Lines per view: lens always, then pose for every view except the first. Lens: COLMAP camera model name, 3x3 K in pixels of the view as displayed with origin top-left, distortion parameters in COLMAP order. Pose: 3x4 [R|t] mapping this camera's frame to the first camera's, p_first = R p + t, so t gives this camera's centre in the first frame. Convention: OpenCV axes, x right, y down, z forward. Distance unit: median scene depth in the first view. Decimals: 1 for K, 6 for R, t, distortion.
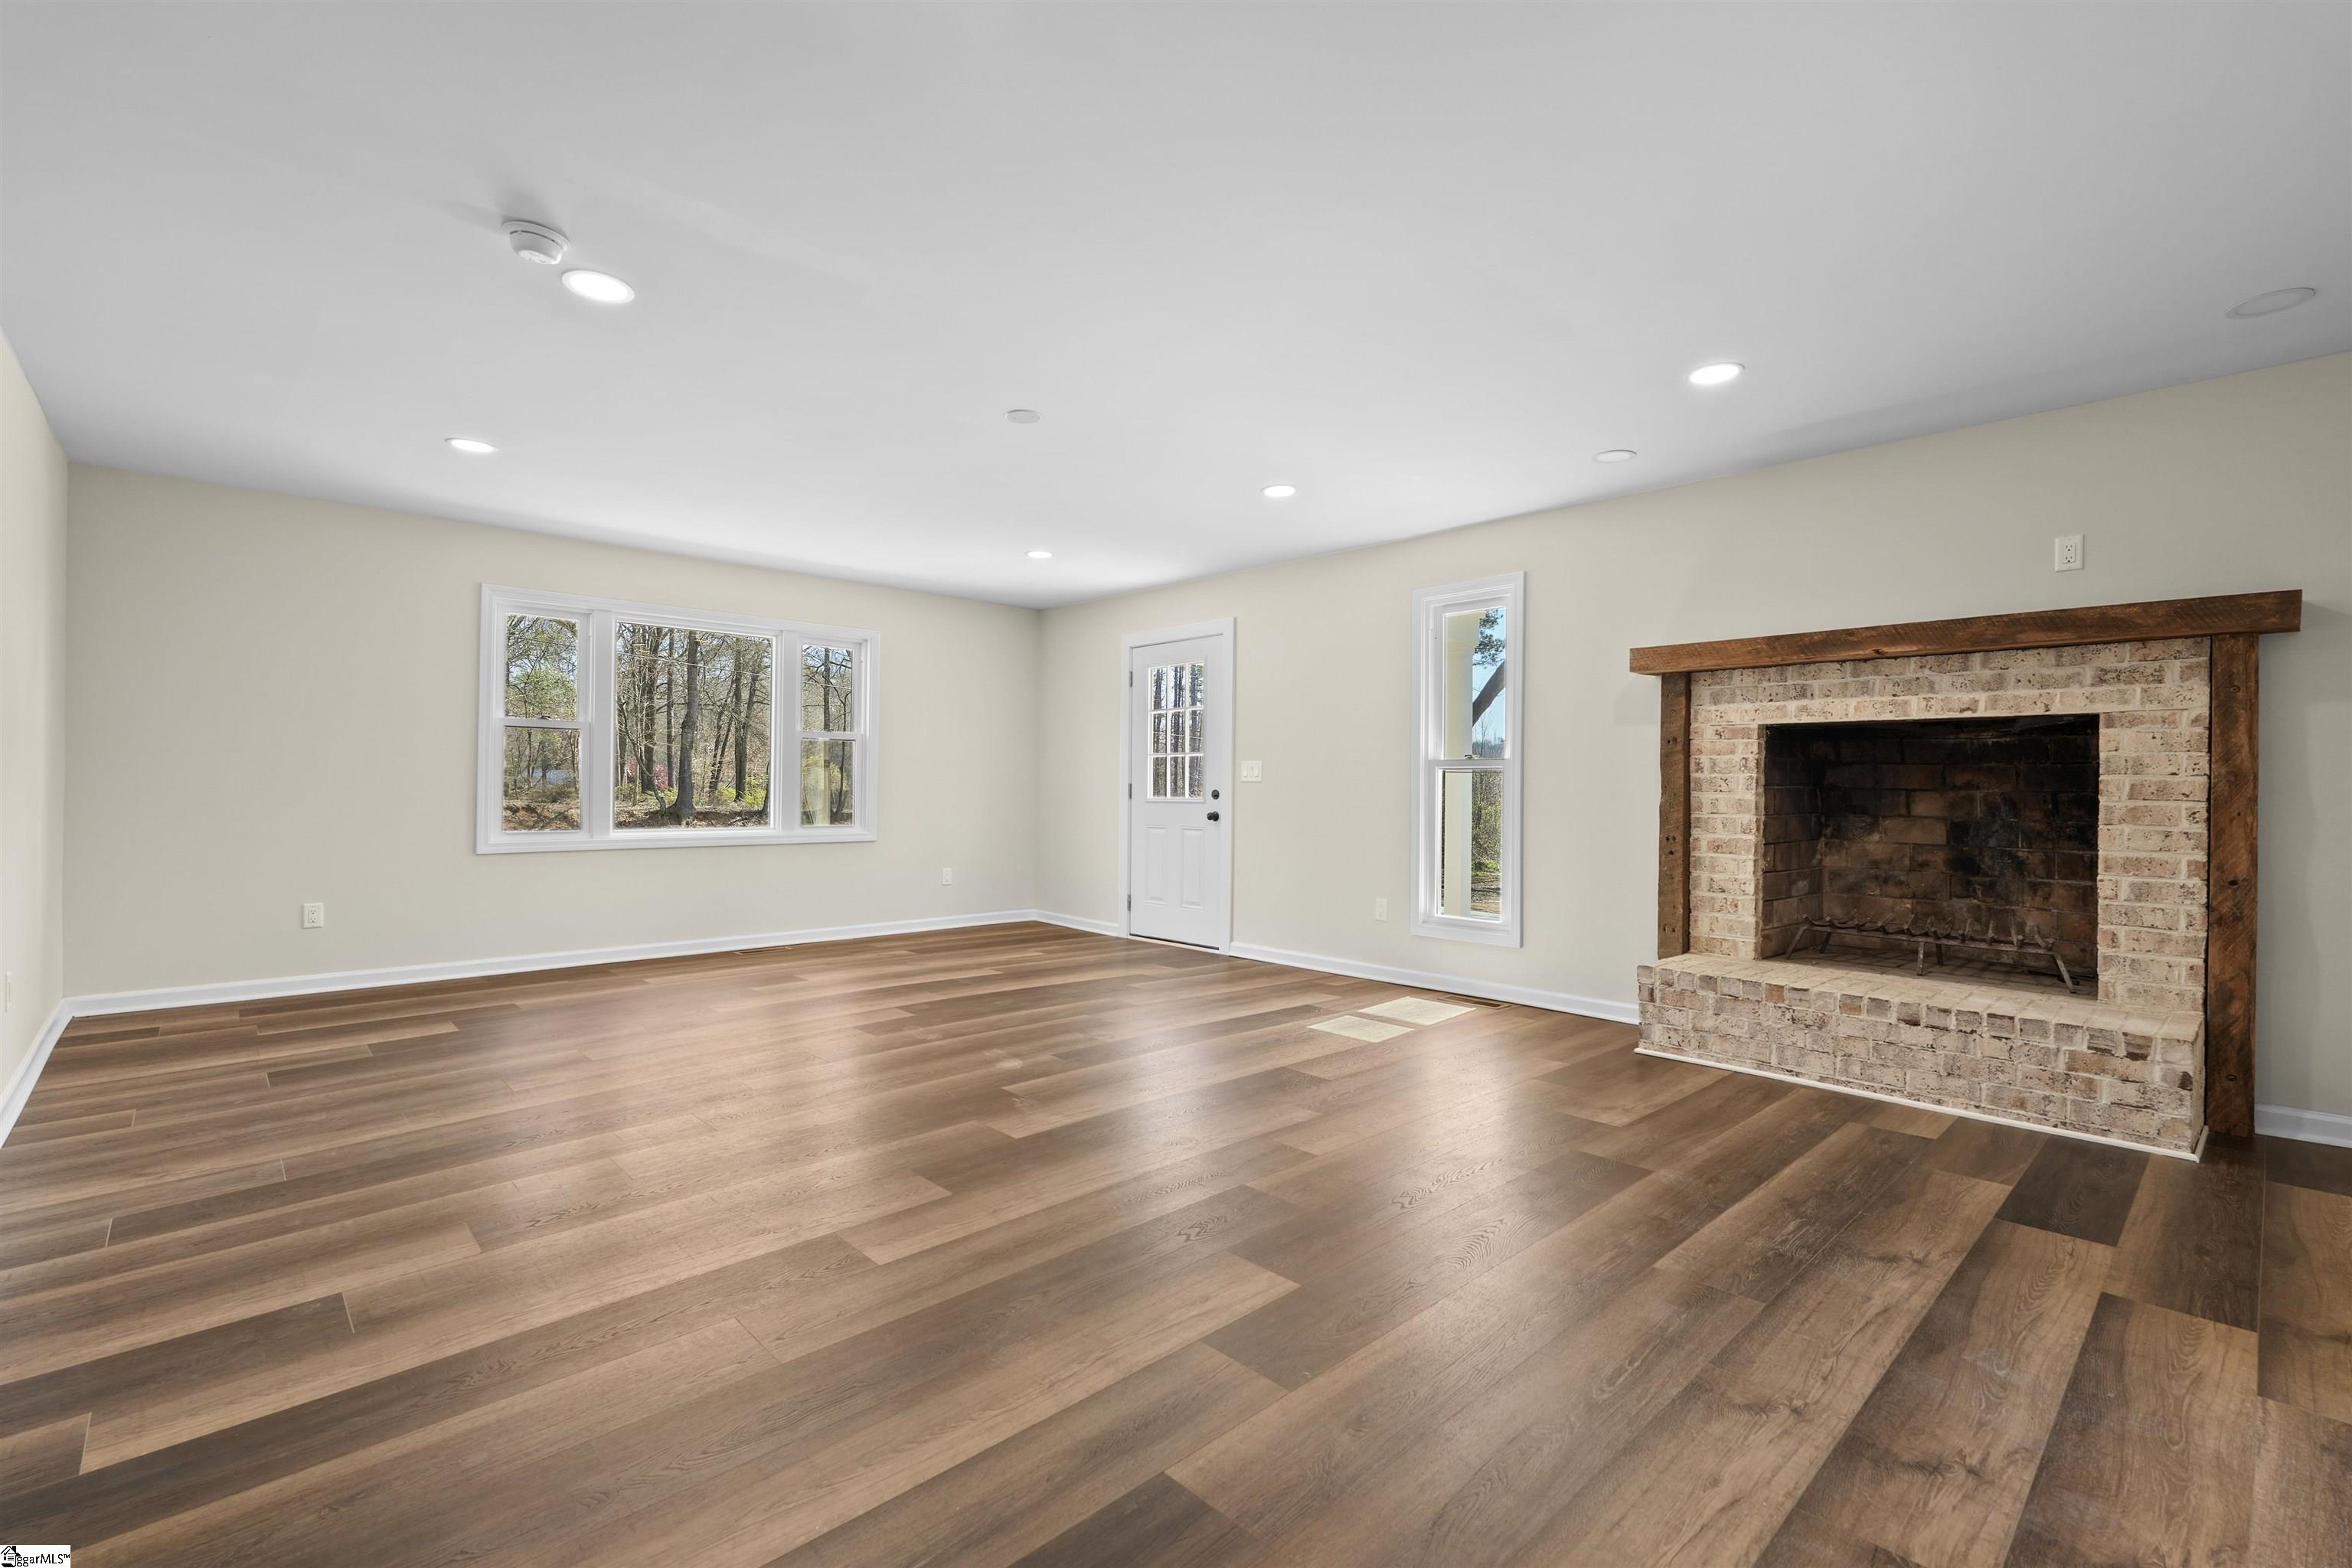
lens RADIAL K [[1022.5, 0, 1178.1], [0, 1022.5, 784.4], [0, 0, 1]] dist [0.002029, 0.000516]
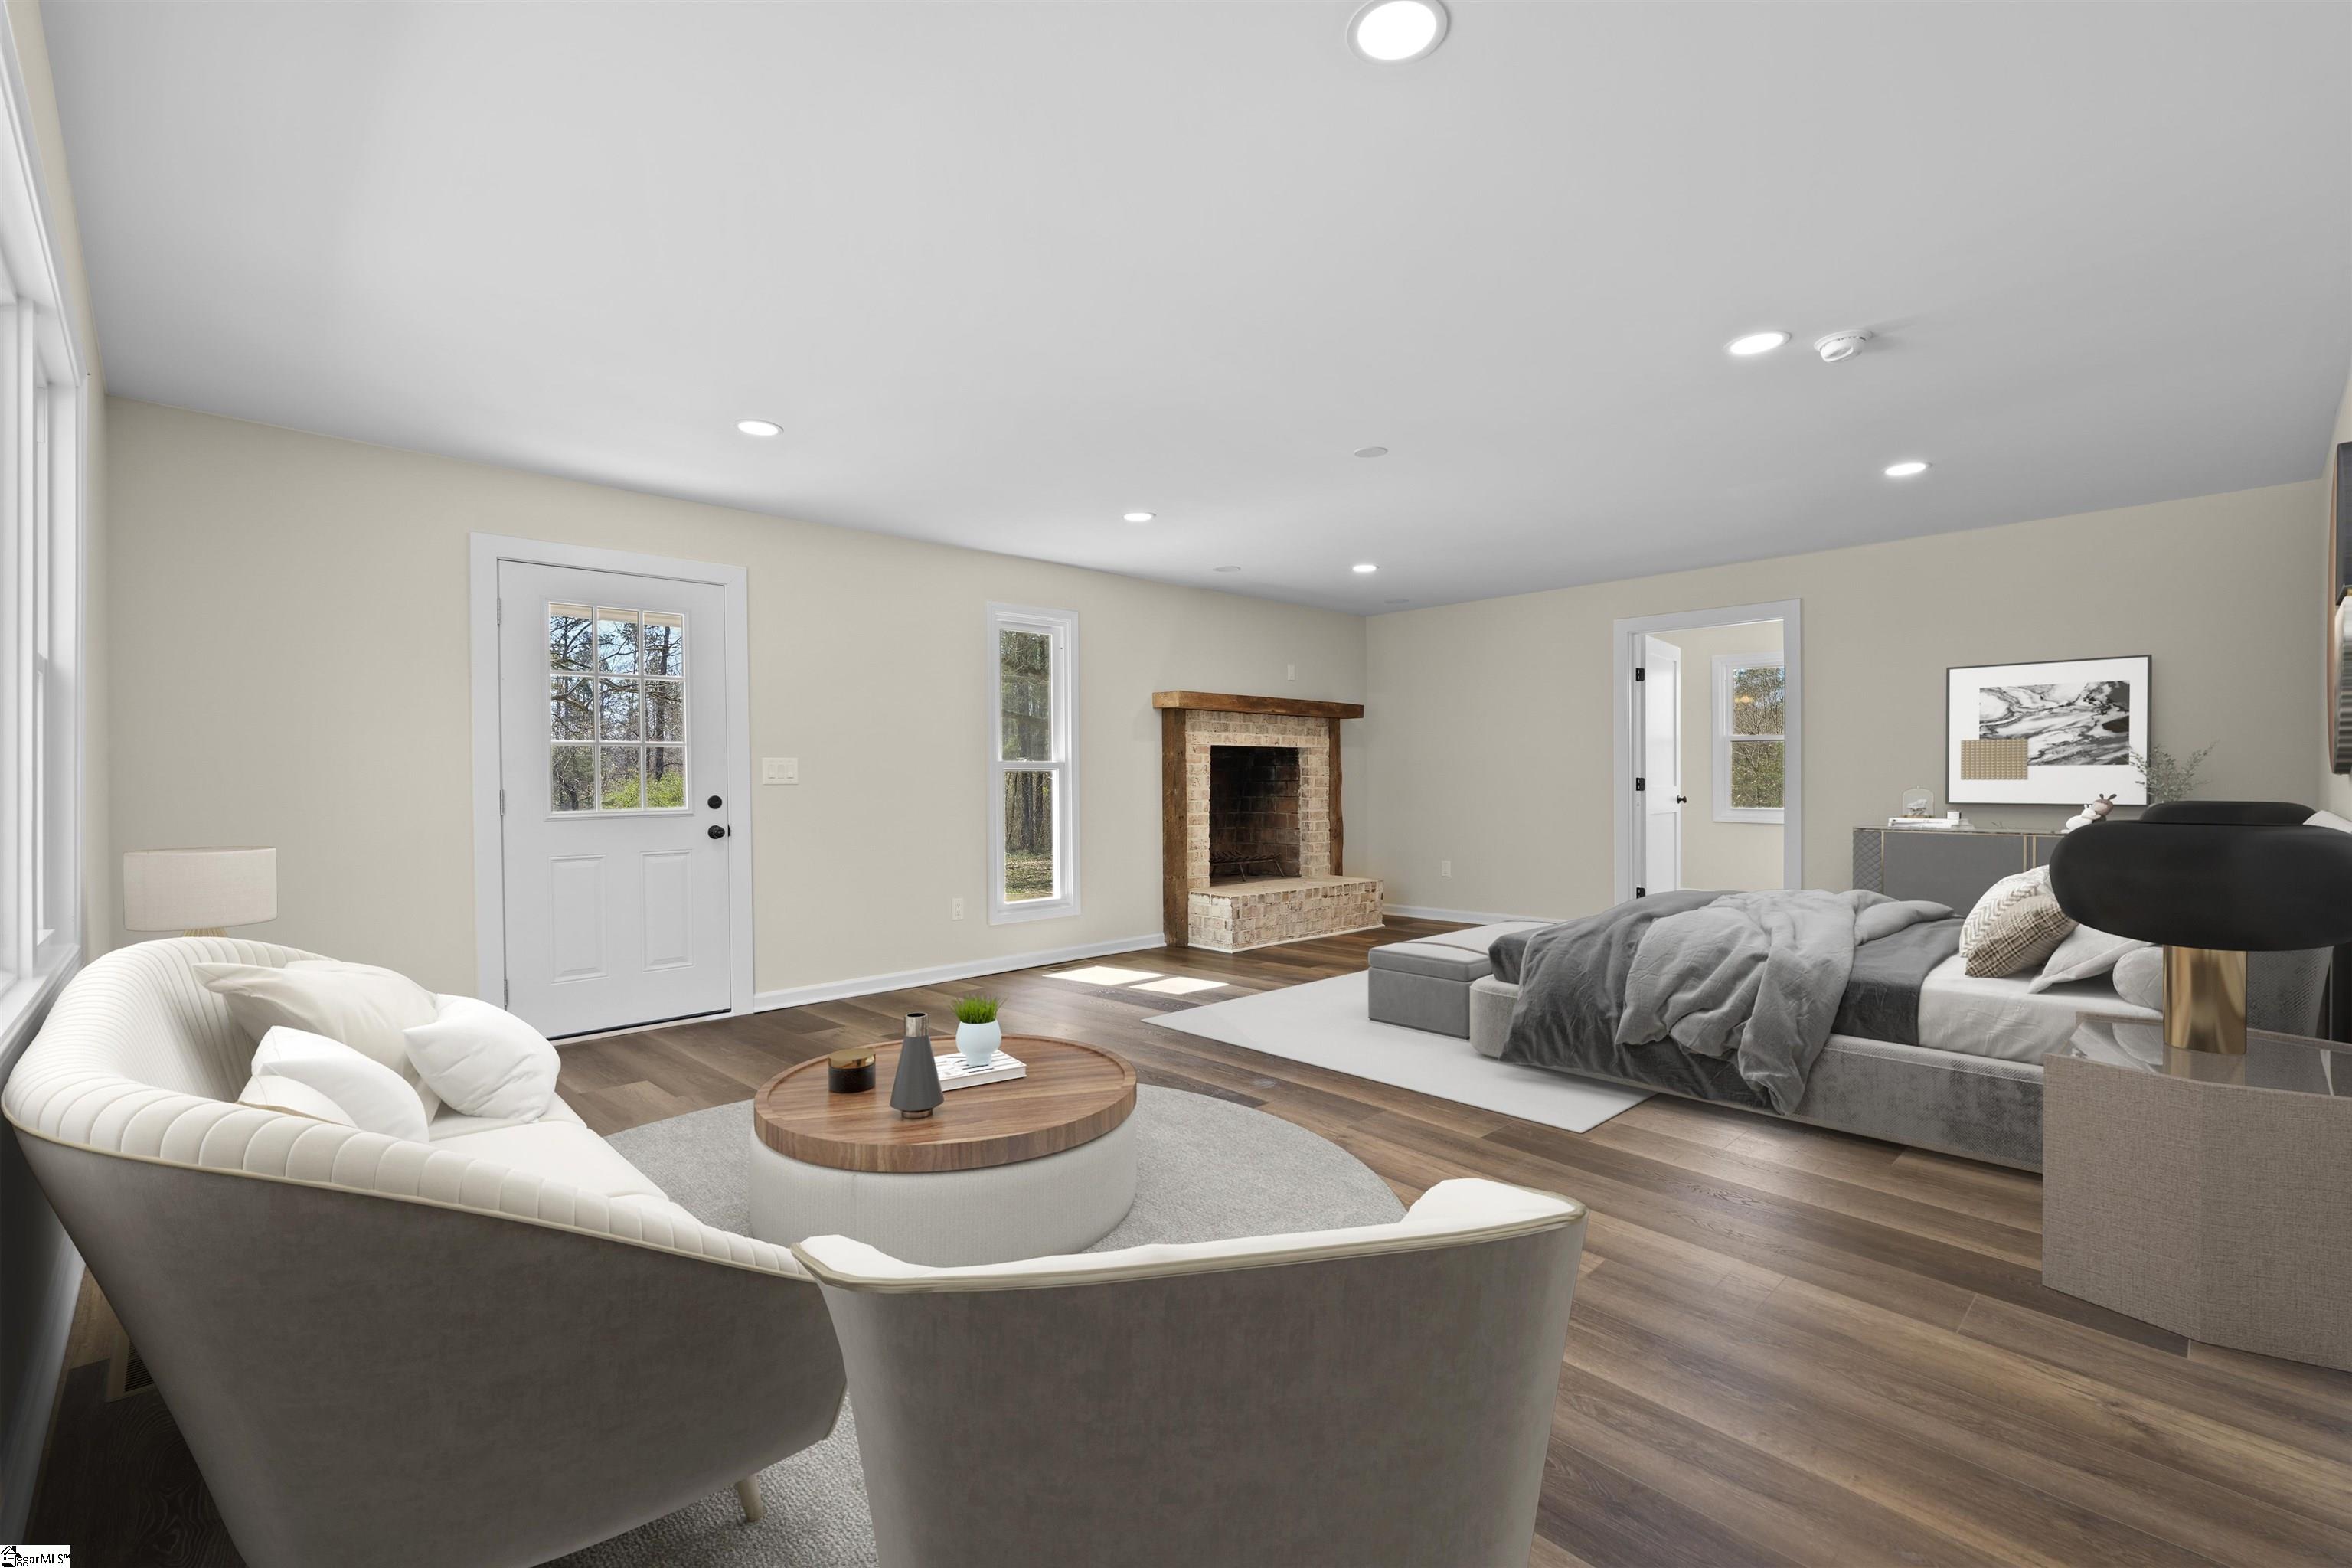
lens RADIAL K [[1030.1, 0, 1156.9], [0, 1030.1, 801.8], [0, 0, 1]] dist [0.002202, 0.000030]
pose [[0.005305, -0.029420, 0.999553, -1.200896], [0.004713, 0.999557, 0.029395, -0.018043], [-0.999975, 0.004555, 0.005441, 1.175884]]
